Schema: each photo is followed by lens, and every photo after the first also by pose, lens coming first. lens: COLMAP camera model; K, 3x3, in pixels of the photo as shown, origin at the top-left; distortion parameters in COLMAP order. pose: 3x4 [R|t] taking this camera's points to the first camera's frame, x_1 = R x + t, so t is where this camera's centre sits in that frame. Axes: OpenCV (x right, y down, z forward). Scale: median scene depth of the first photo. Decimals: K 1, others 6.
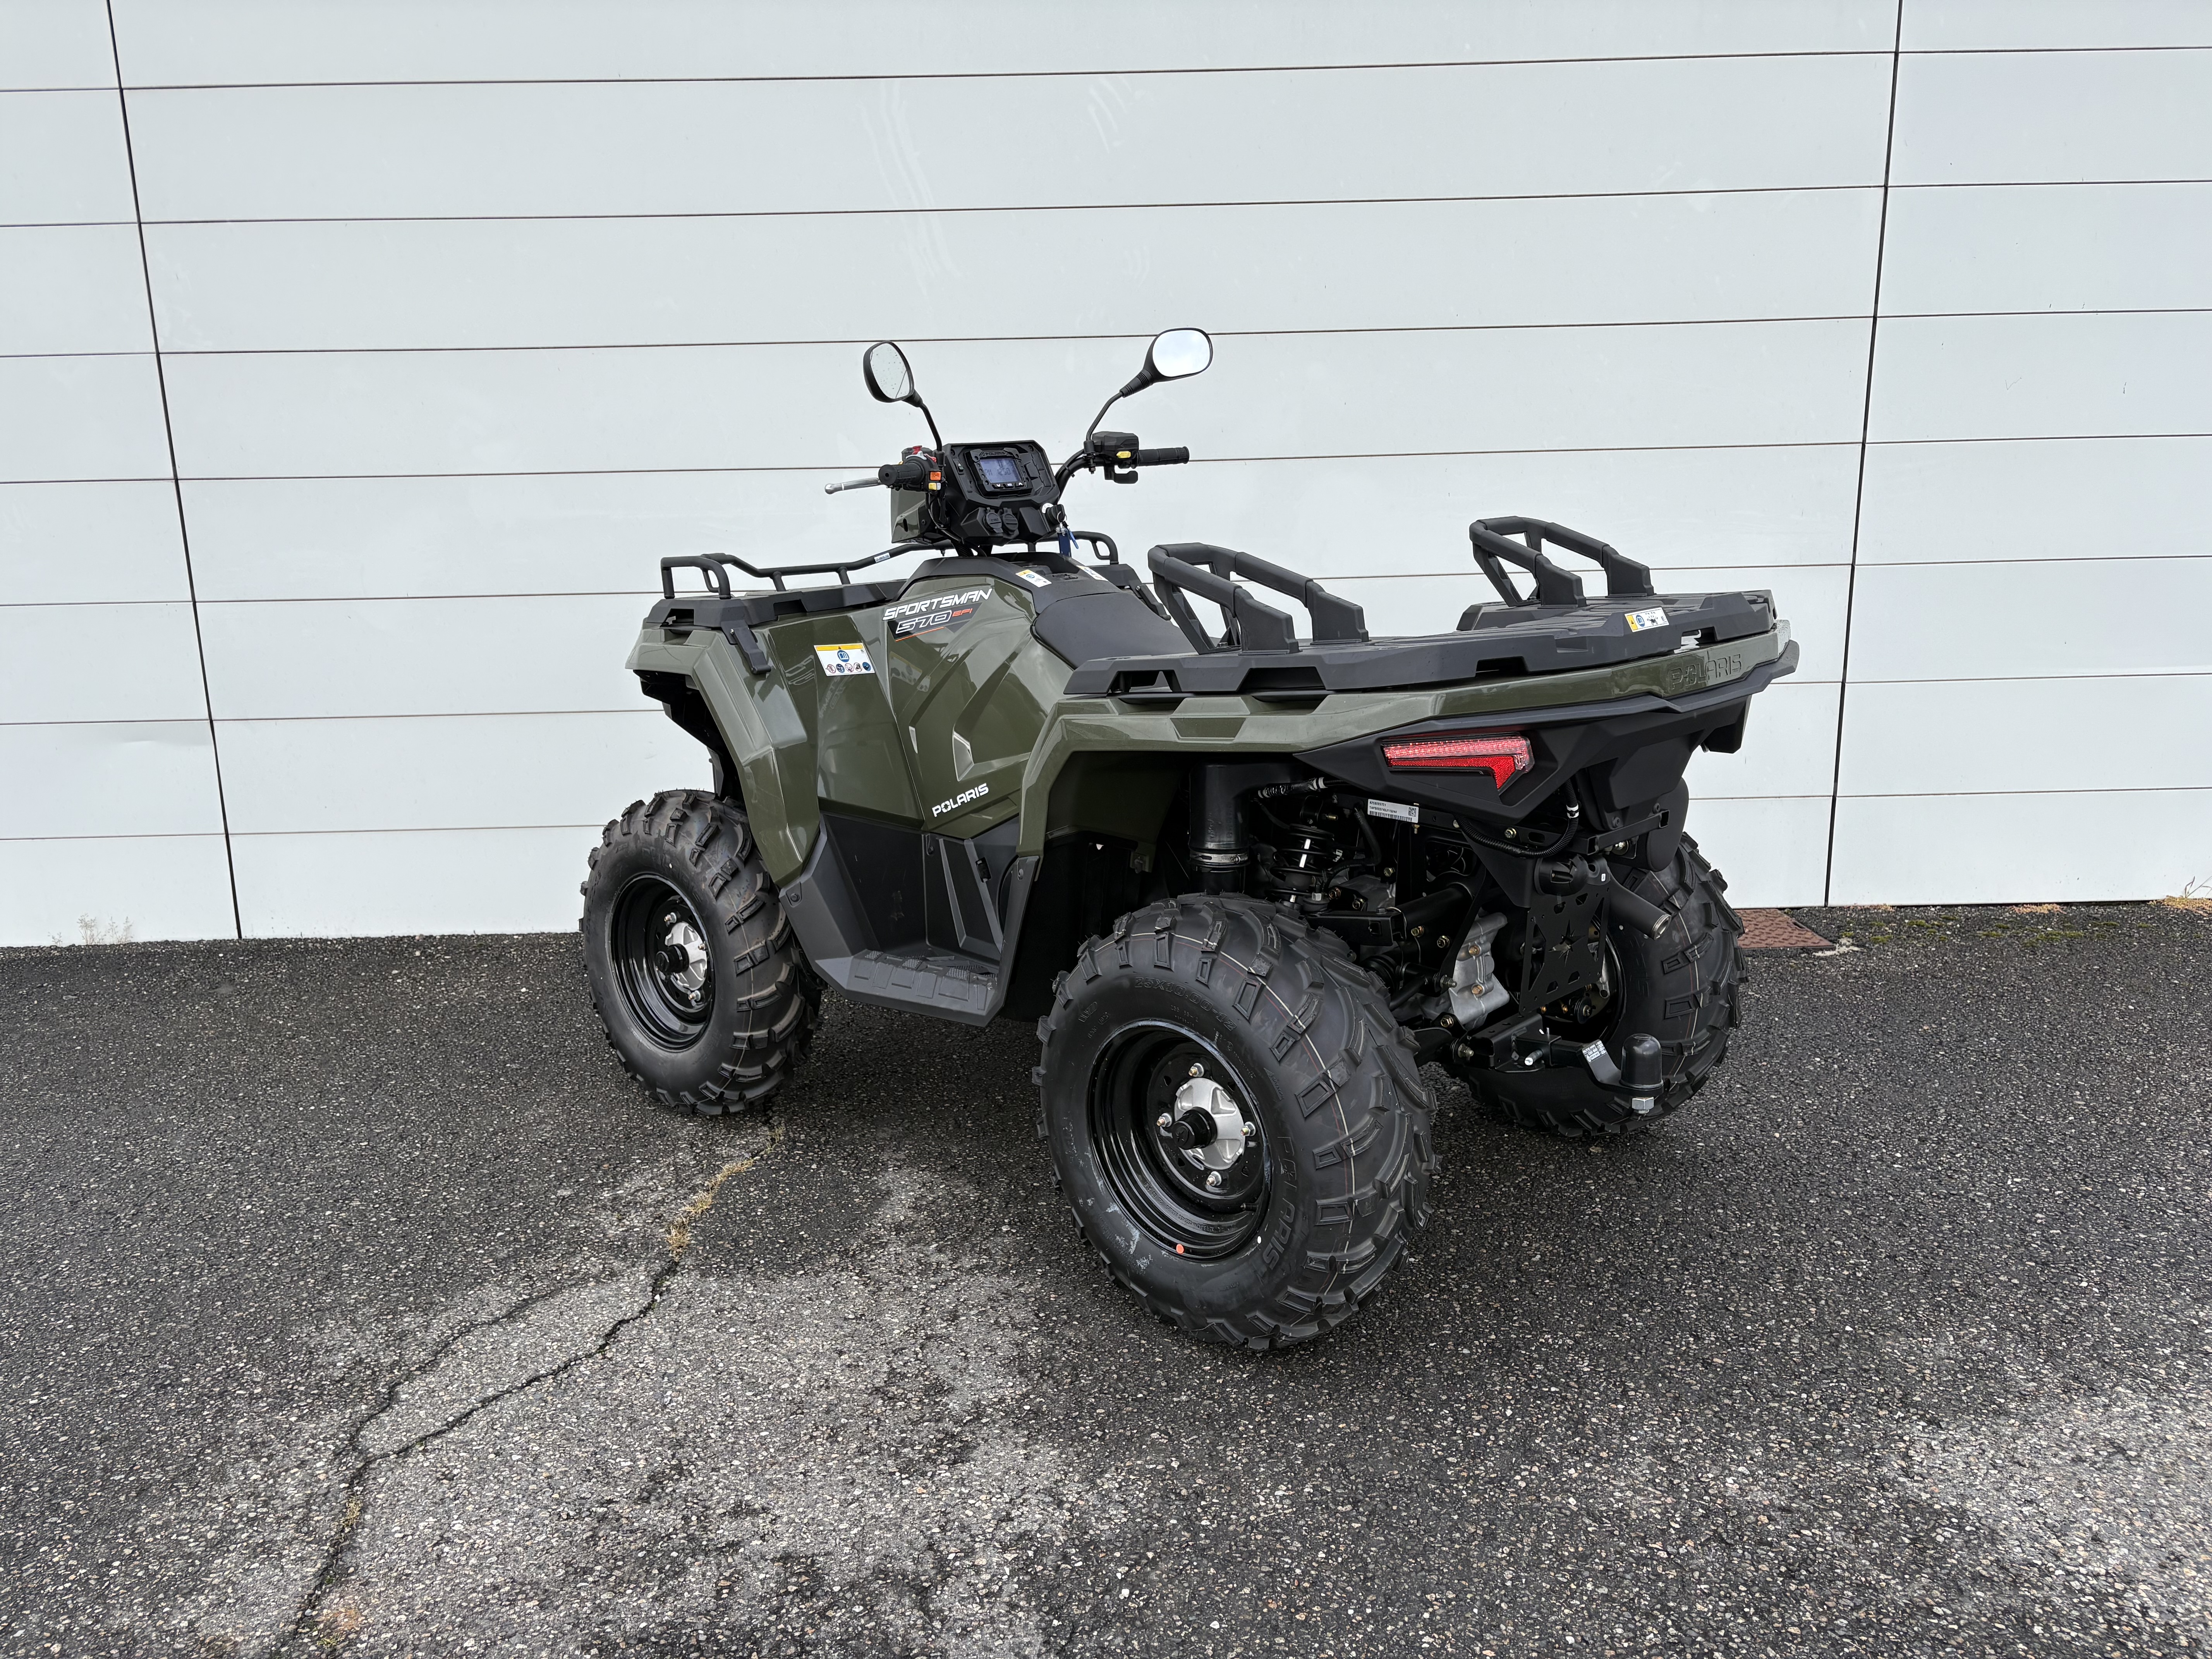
lens RADIAL K [[1635.8, 0, 1095.1], [0, 1635.8, 831.5], [0, 0, 1]] dist [0.060184, -0.053794]
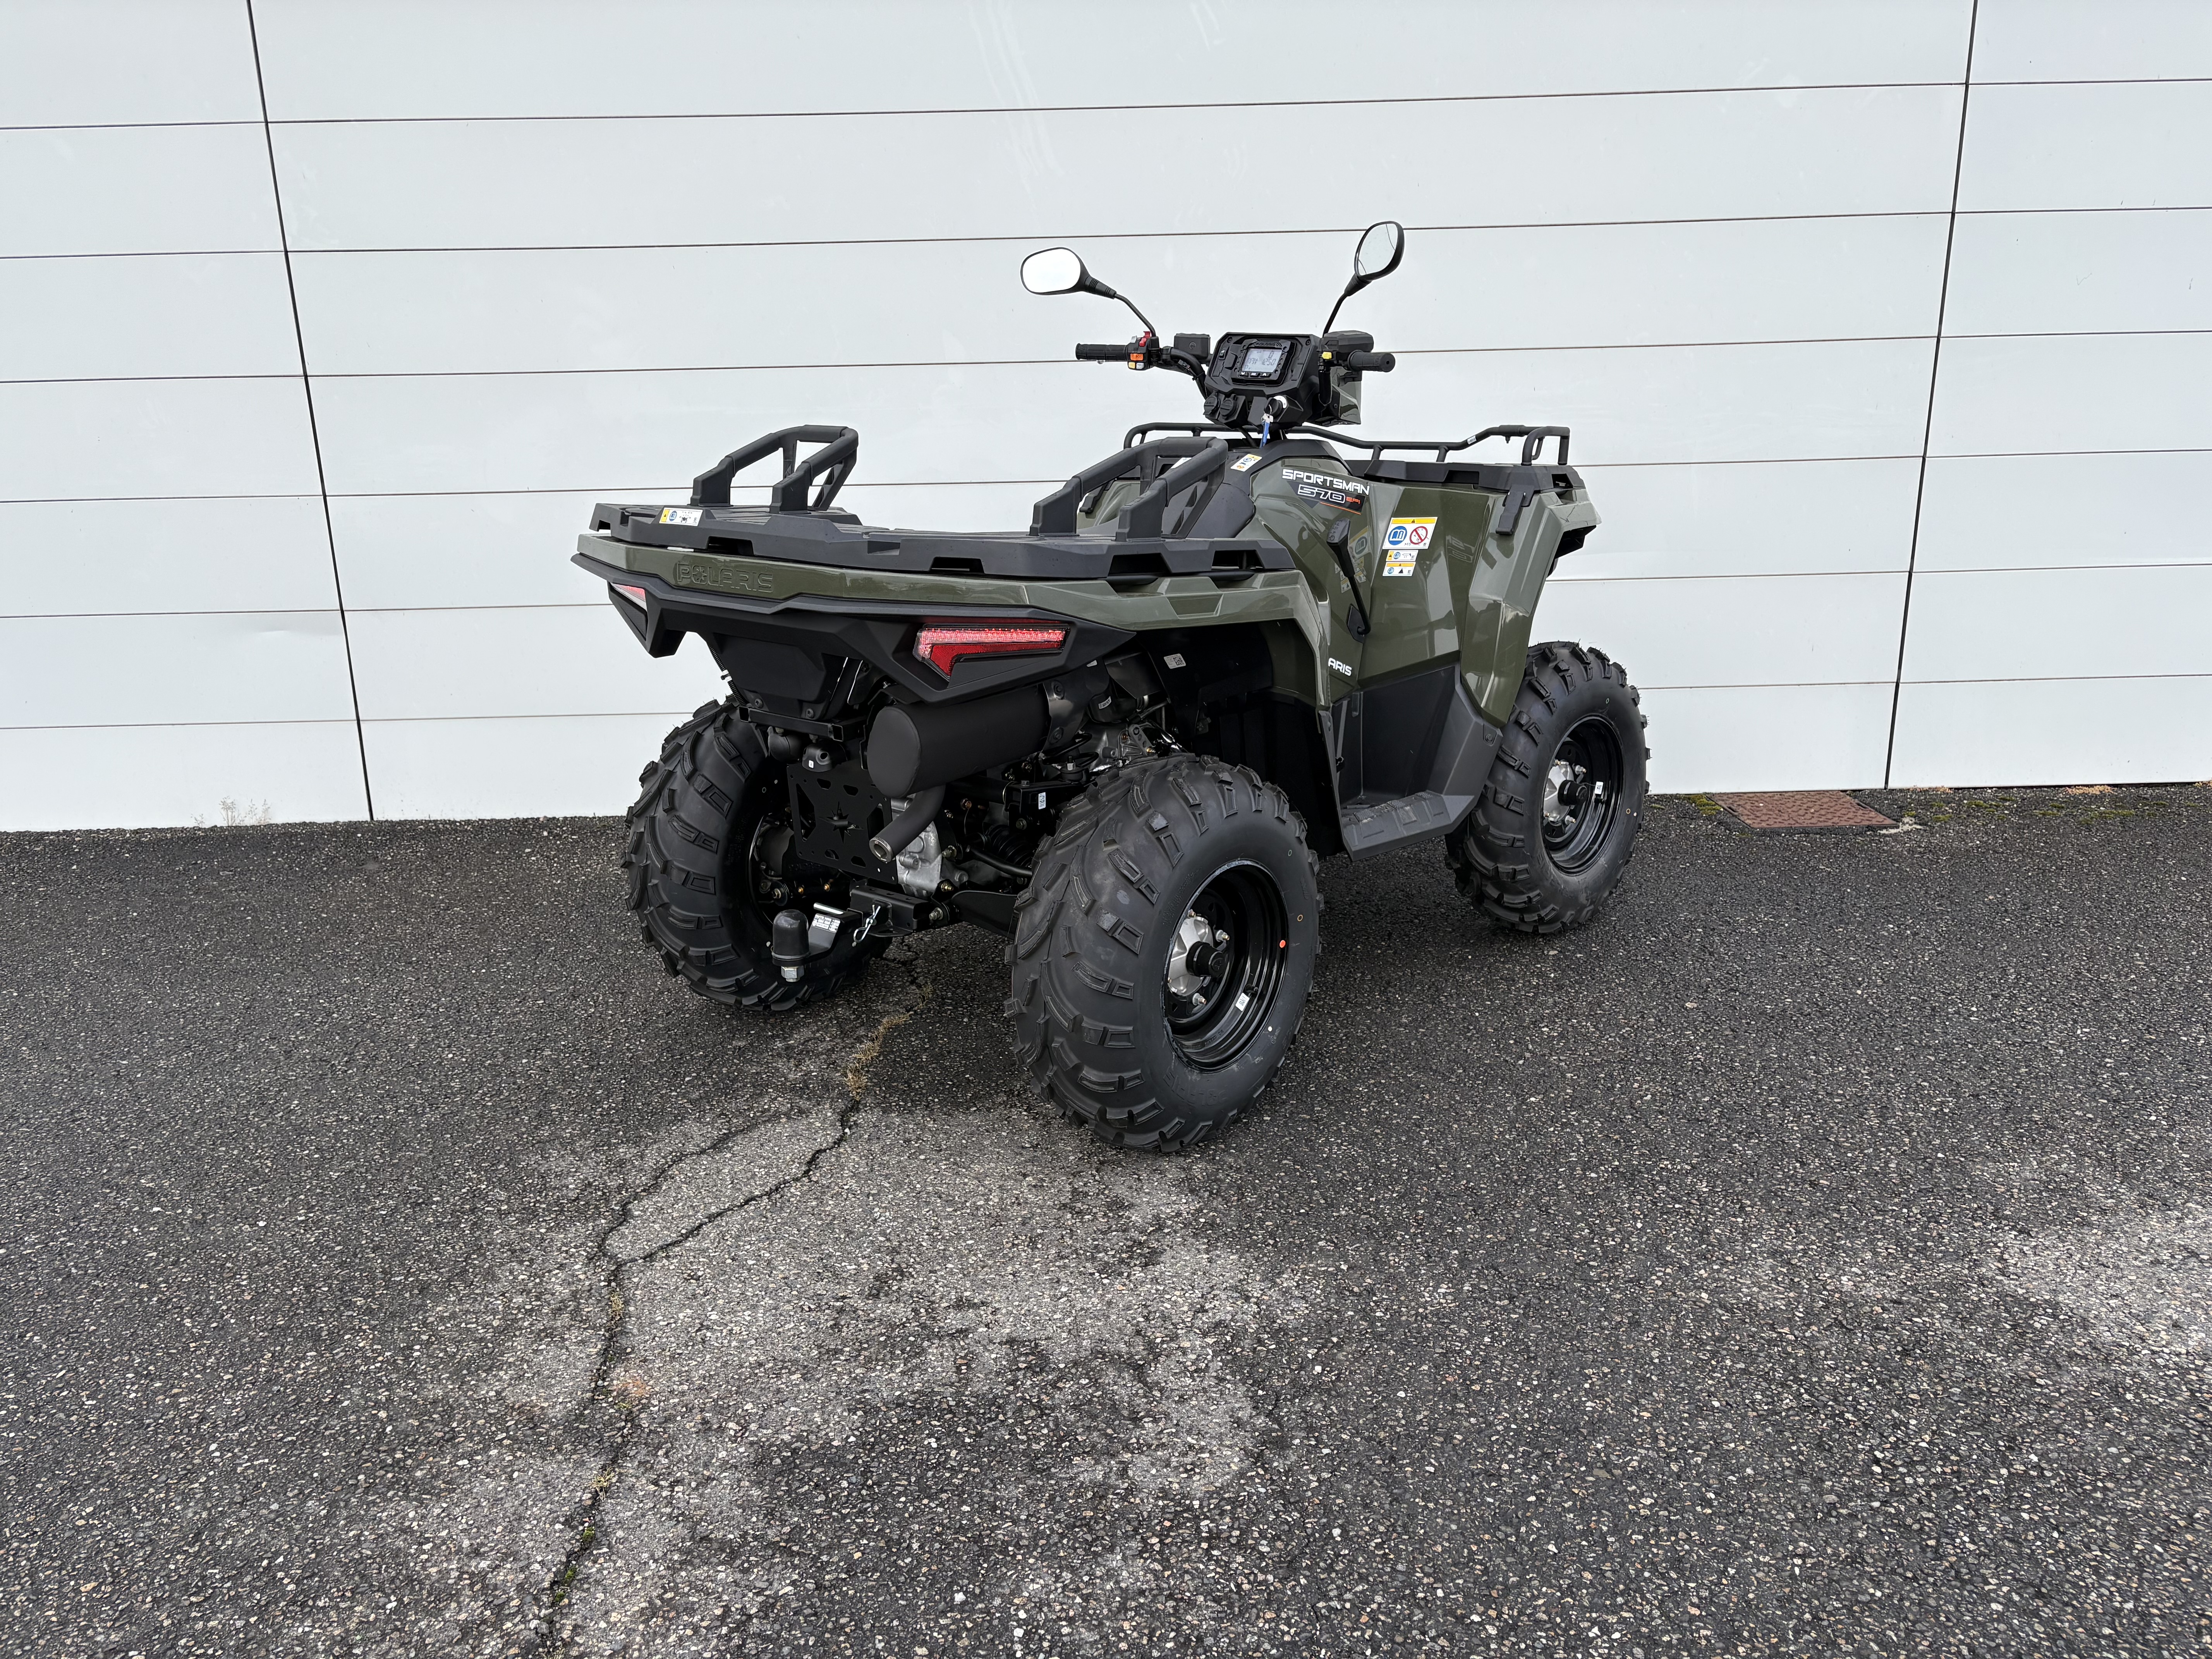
lens RADIAL K [[1635.8, 0, 1102.1], [0, 1635.8, 824.8], [0, 0, 1]] dist [0.060184, -0.053794]
pose [[0.999999, -0.000877, 0.000807, -0.101466], [0.000832, 0.998526, 0.054261, 0.020863], [-0.000854, -0.054260, 0.998526, -0.084350]]
